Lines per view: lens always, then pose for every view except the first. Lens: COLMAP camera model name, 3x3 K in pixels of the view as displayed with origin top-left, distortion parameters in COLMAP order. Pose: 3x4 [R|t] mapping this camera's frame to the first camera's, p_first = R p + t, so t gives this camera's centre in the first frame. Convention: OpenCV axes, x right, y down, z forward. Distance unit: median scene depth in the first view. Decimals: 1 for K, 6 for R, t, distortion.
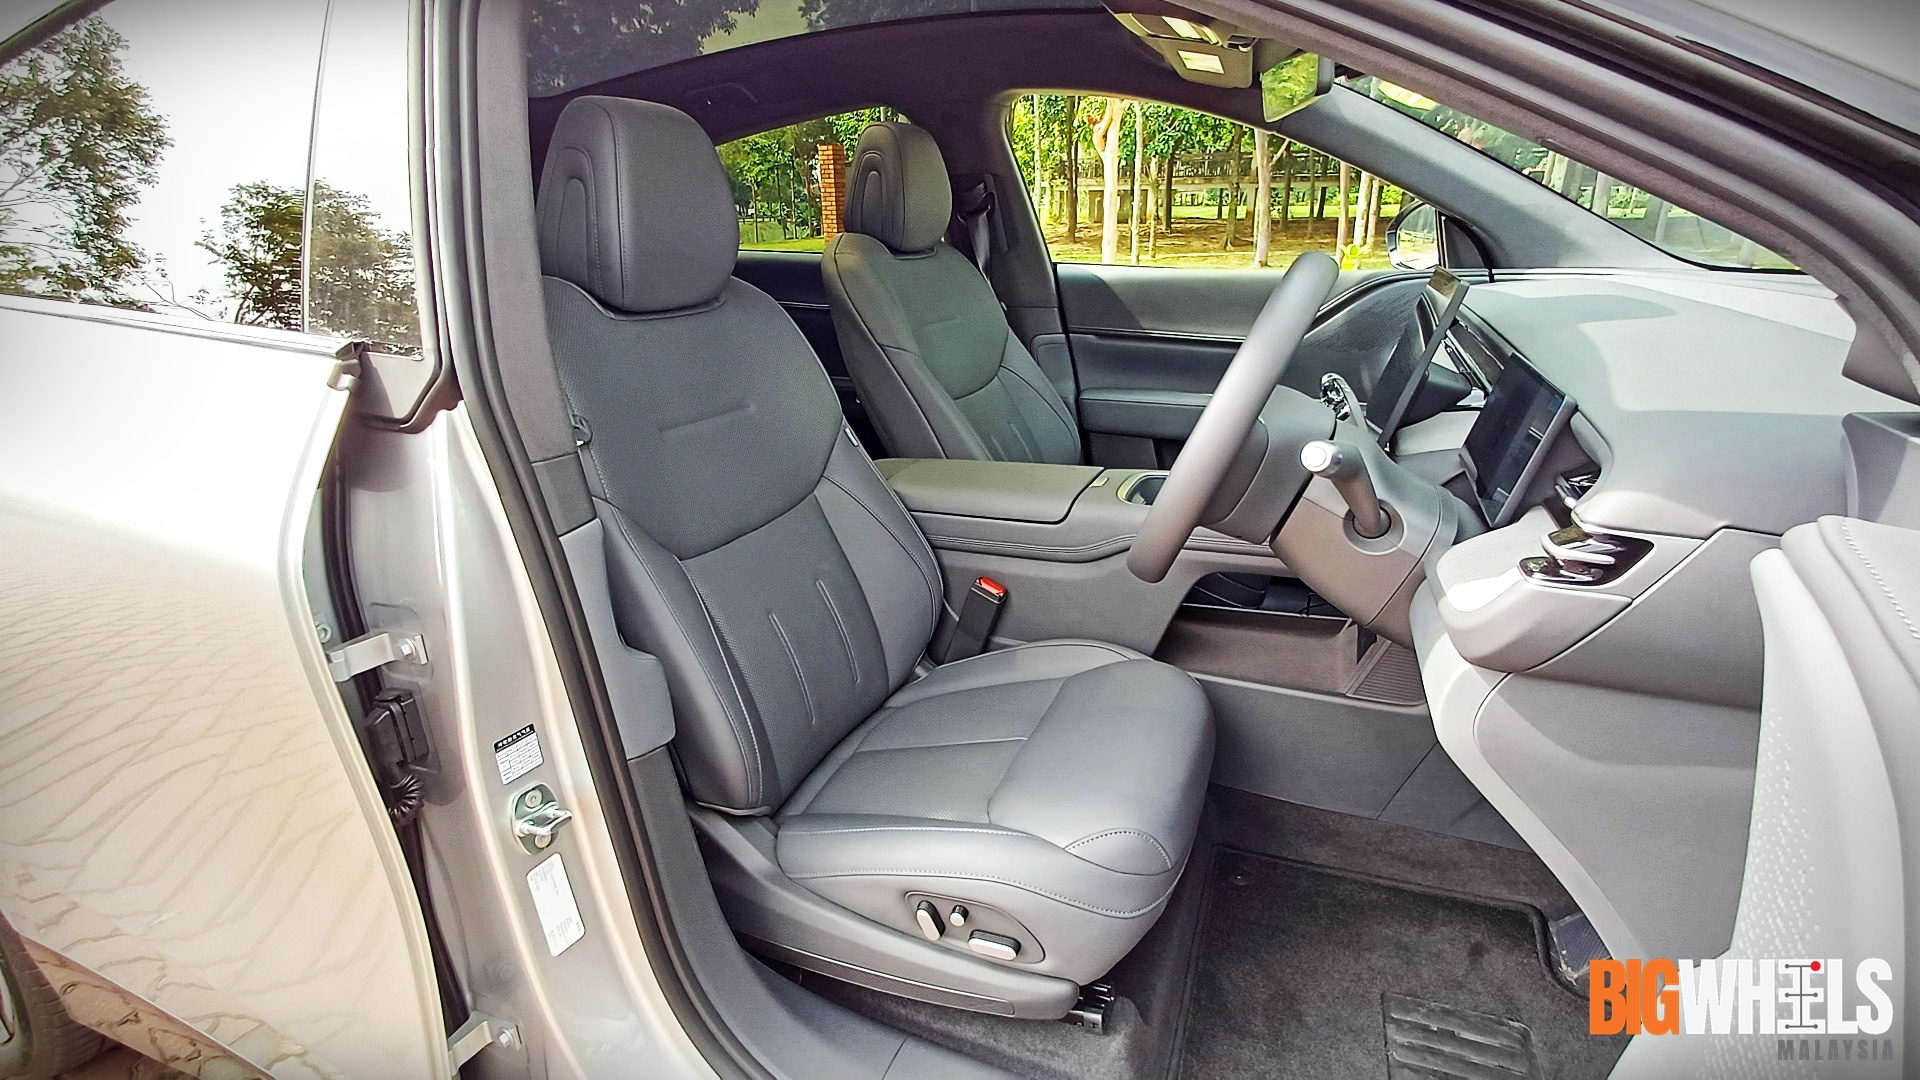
lens RADIAL K [[855.7, 0, 964.7], [0, 855.7, 536.0], [0, 0, 1]] dist [0.008939, -0.000219]
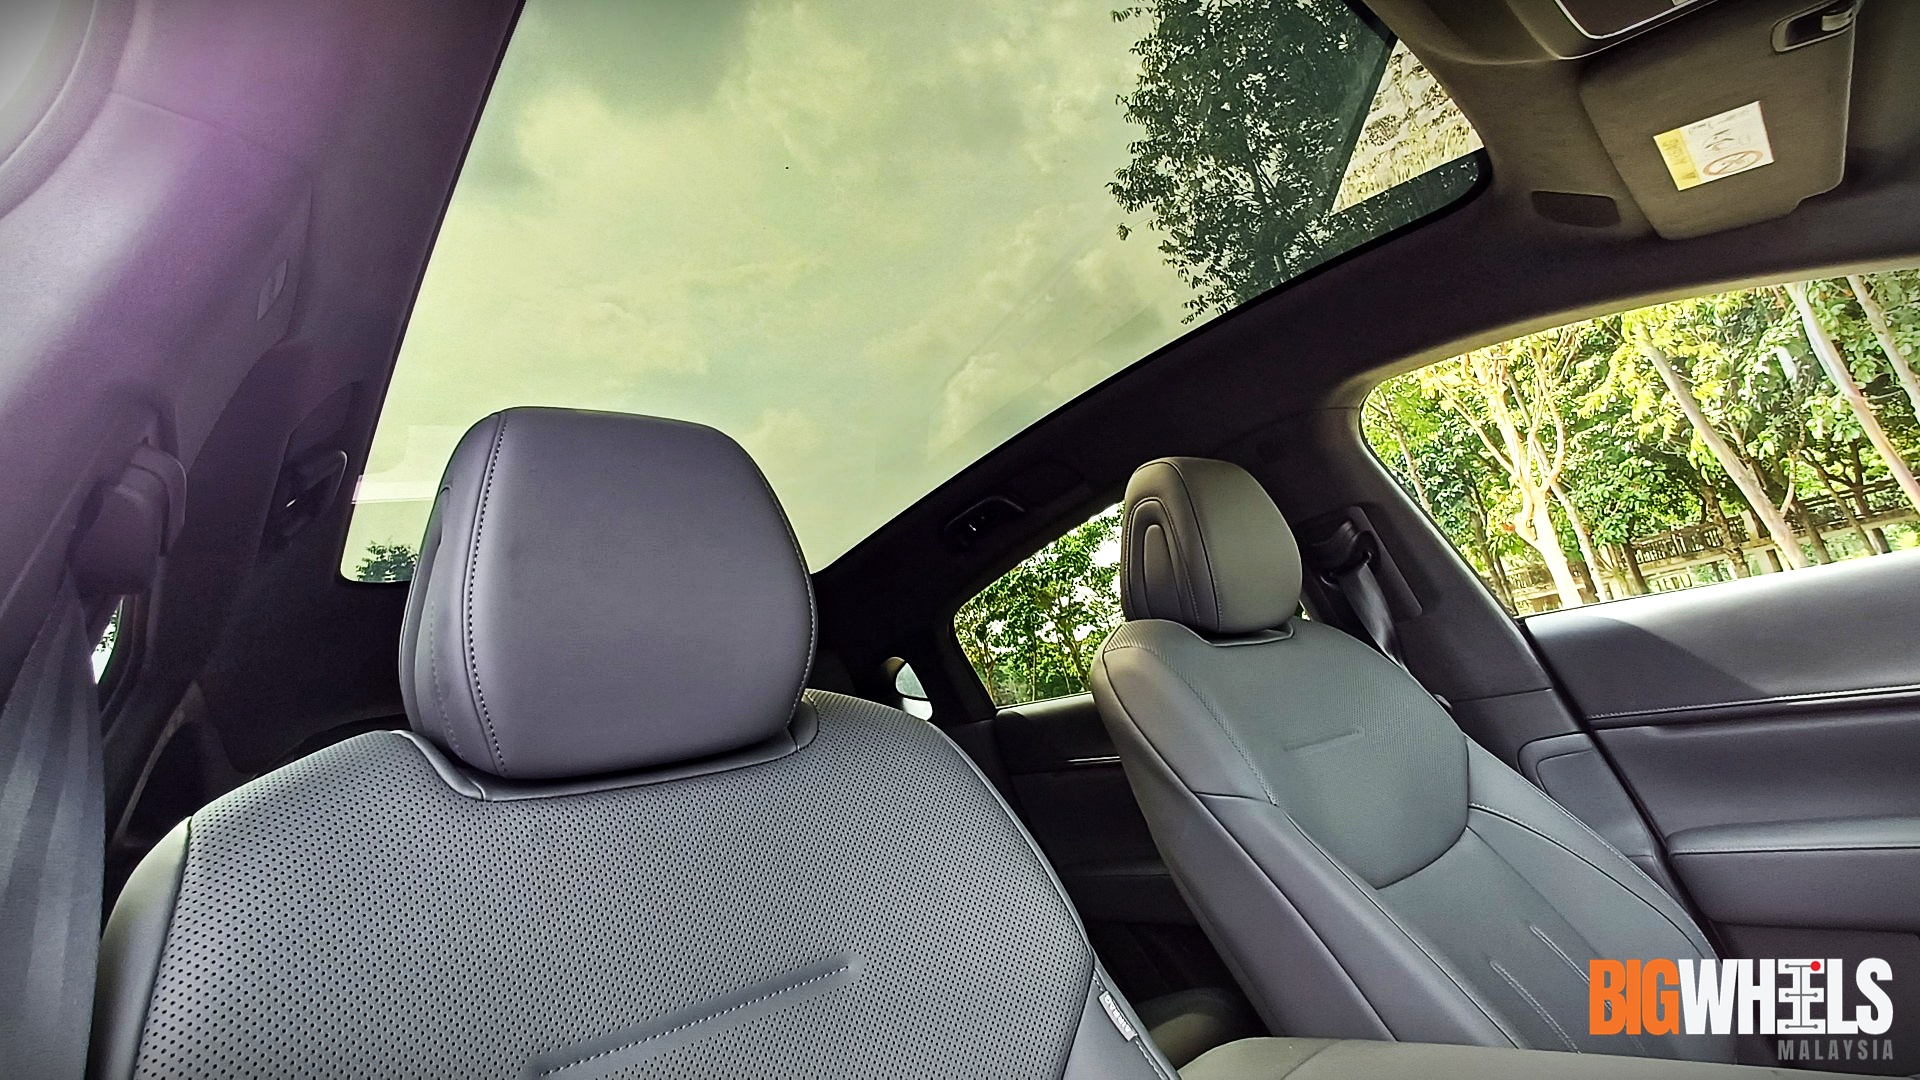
lens RADIAL K [[855.7, 0, 974.3], [0, 855.7, 544.2], [0, 0, 1]] dist [0.008939, -0.000219]
pose [[0.883373, -0.253905, -0.393935, 0.021222], [0.015634, 0.856032, -0.516686, -0.067664], [0.468410, 0.450267, 0.760165, 0.374968]]
